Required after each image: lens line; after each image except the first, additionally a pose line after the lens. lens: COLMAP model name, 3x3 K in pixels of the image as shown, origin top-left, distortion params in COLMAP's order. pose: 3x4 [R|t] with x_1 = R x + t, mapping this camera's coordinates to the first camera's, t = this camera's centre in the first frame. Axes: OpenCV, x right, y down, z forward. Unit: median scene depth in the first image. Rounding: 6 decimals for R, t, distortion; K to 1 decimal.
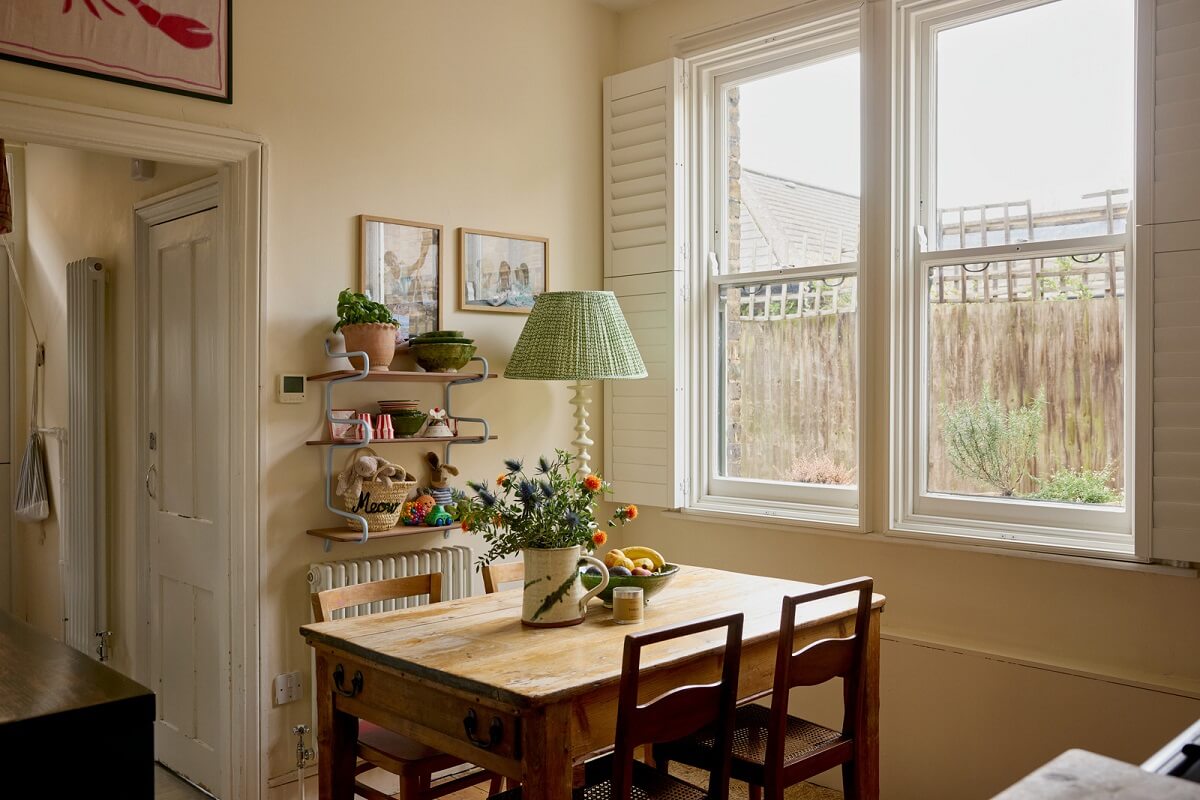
lens RADIAL K [[1050.7, 0, 600.0], [0, 1050.7, 400.0], [0, 0, 1]] dist [0.011734, 0.001755]
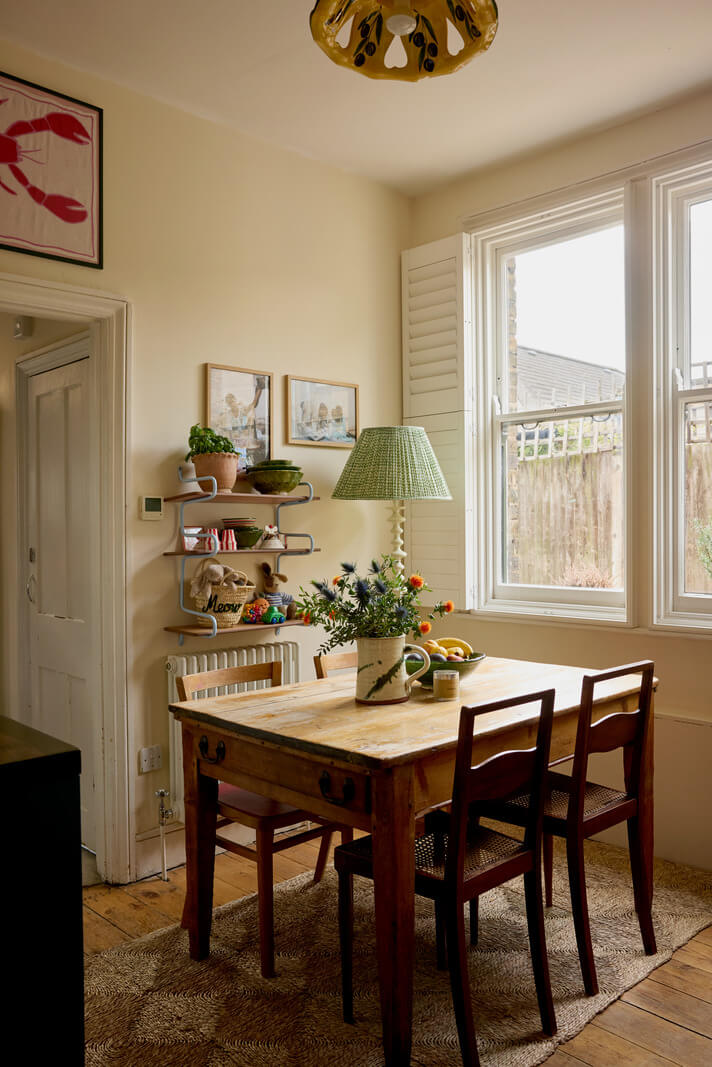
lens RADIAL K [[857.3, 0, 356.0], [0, 857.3, 533.5], [0, 0, 1]] dist [-0.012040, 0.000591]
pose [[0.999915, -0.006225, -0.011486, -0.050921], [0.006202, 0.999979, -0.002011, 0.021427], [0.011498, 0.001939, 0.999932, 0.032257]]
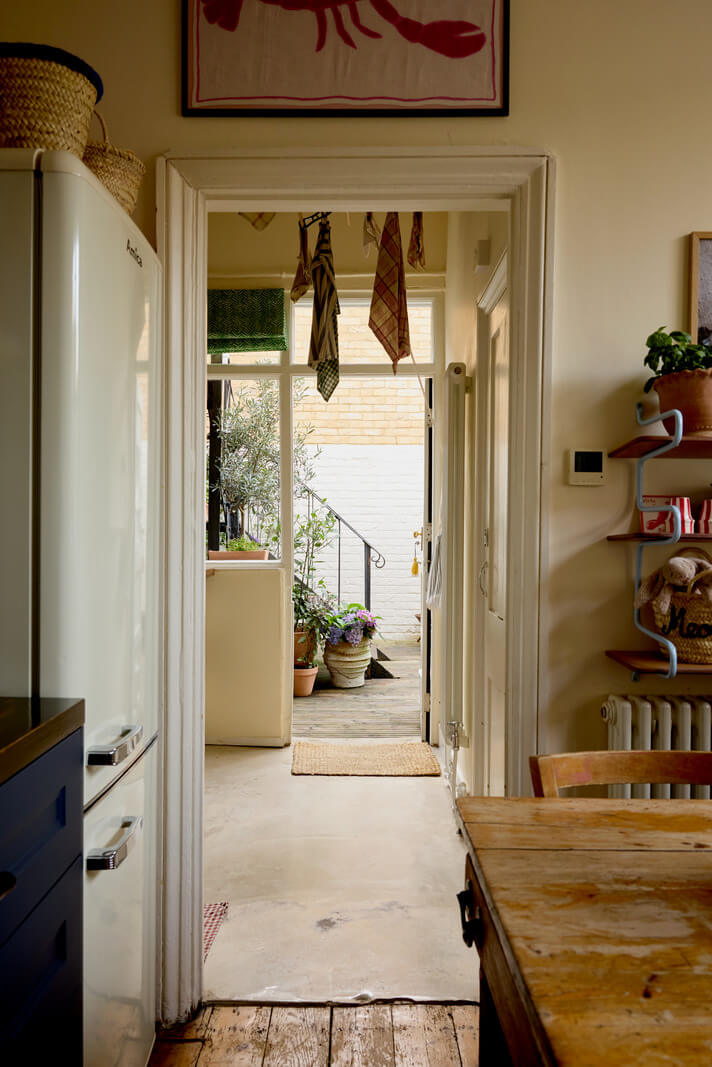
lens RADIAL K [[765.0, 0, 356.0], [0, 765.0, 533.5], [0, 0, 1]] dist [-0.002112, 0.000549]
pose [[0.710163, 0.014938, -0.703878, -0.013889], [-0.009857, 0.999888, 0.011275, 0.033805], [0.703968, -0.001069, 0.710231, 0.478963]]
